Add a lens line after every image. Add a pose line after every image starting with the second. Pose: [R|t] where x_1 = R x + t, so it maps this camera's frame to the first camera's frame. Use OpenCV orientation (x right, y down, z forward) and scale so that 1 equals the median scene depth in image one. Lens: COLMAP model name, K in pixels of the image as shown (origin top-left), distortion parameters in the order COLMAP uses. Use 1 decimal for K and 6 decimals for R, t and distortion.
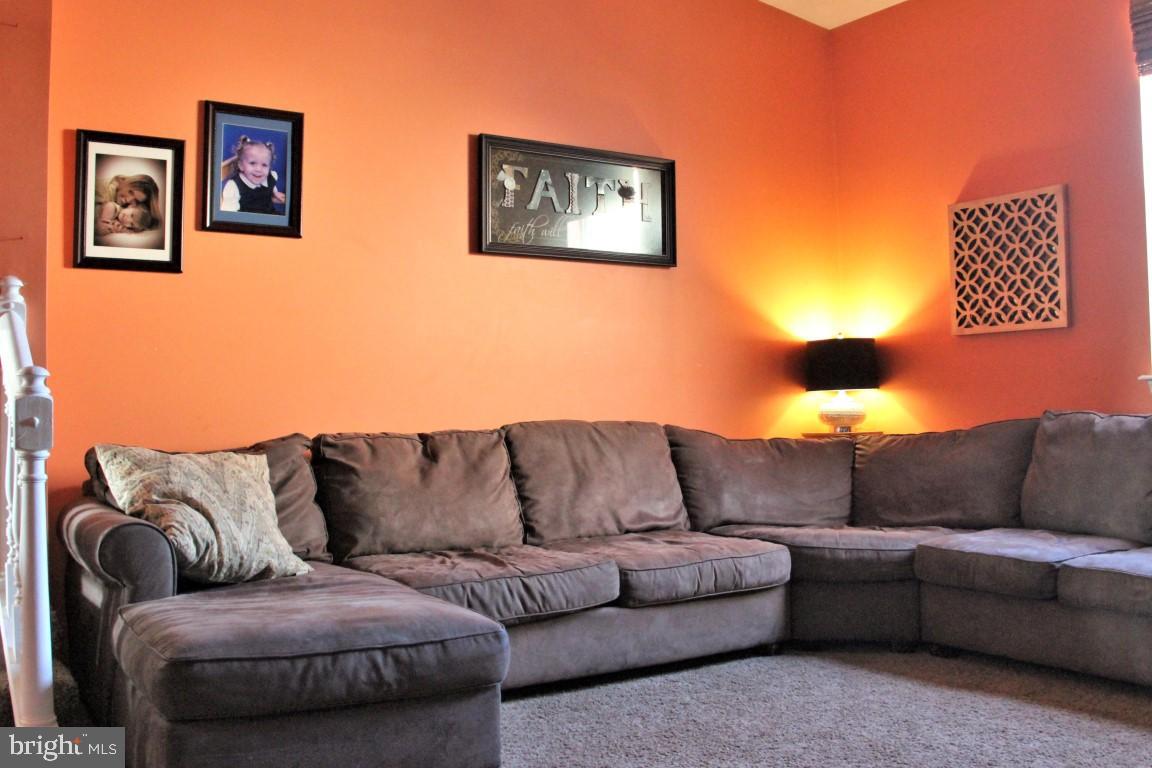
lens RADIAL K [[1101.3, 0, 576.0], [0, 1101.3, 384.0], [0, 0, 1]] dist [-0.184679, 0.148576]
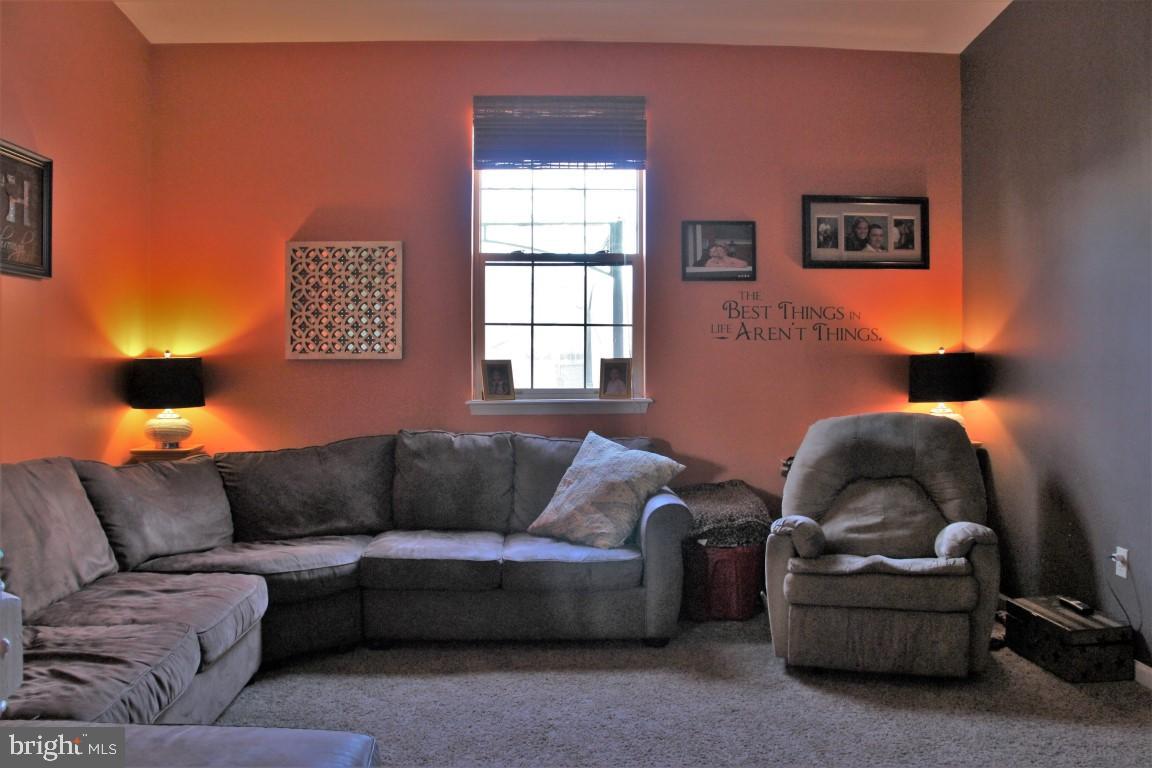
lens RADIAL K [[971.4, 0, 576.0], [0, 971.4, 384.0], [0, 0, 1]] dist [-0.190716, 0.169153]
pose [[0.500305, -0.008402, 0.865808, -0.410594], [-0.027434, 0.999297, 0.025550, -0.060762], [-0.865414, -0.036536, 0.499723, 0.282354]]
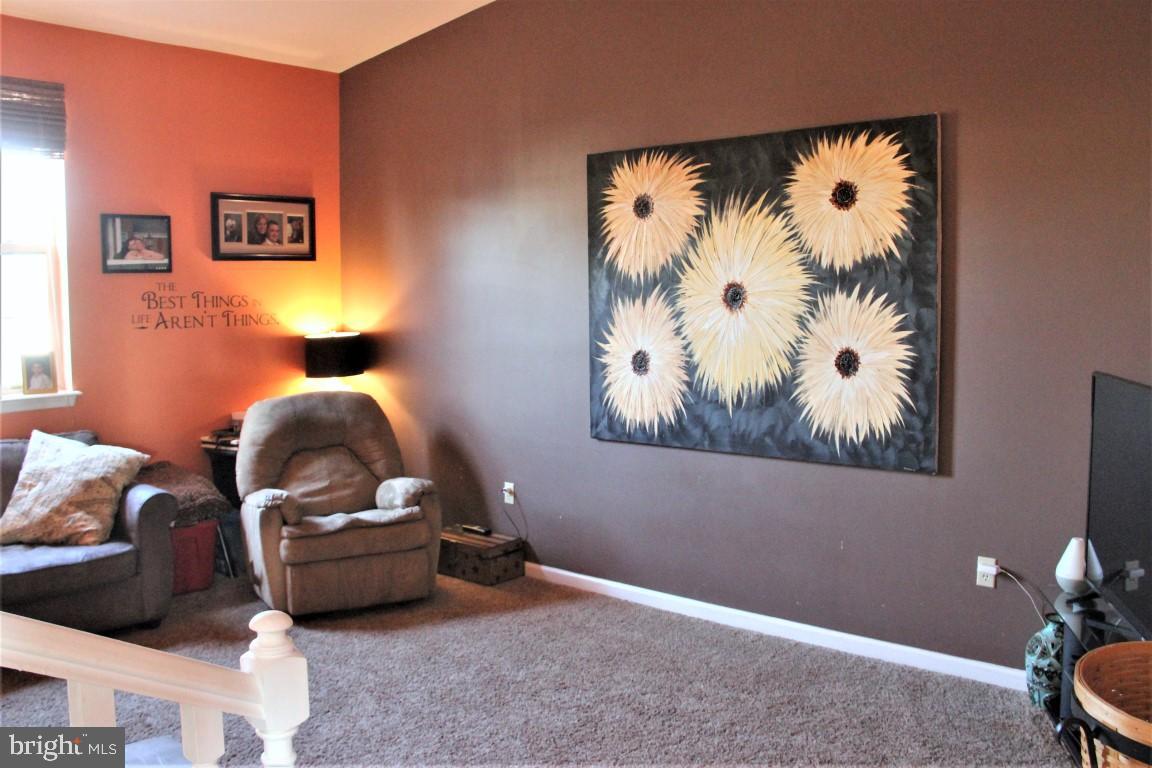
lens RADIAL K [[1014.0, 0, 576.0], [0, 1014.0, 384.0], [0, 0, 1]] dist [-0.197254, 0.202159]
pose [[-0.278853, -0.073770, 0.957496, -0.651912], [-0.014448, 0.997255, 0.072626, -0.118557], [-0.960225, 0.006418, -0.279154, 0.536964]]
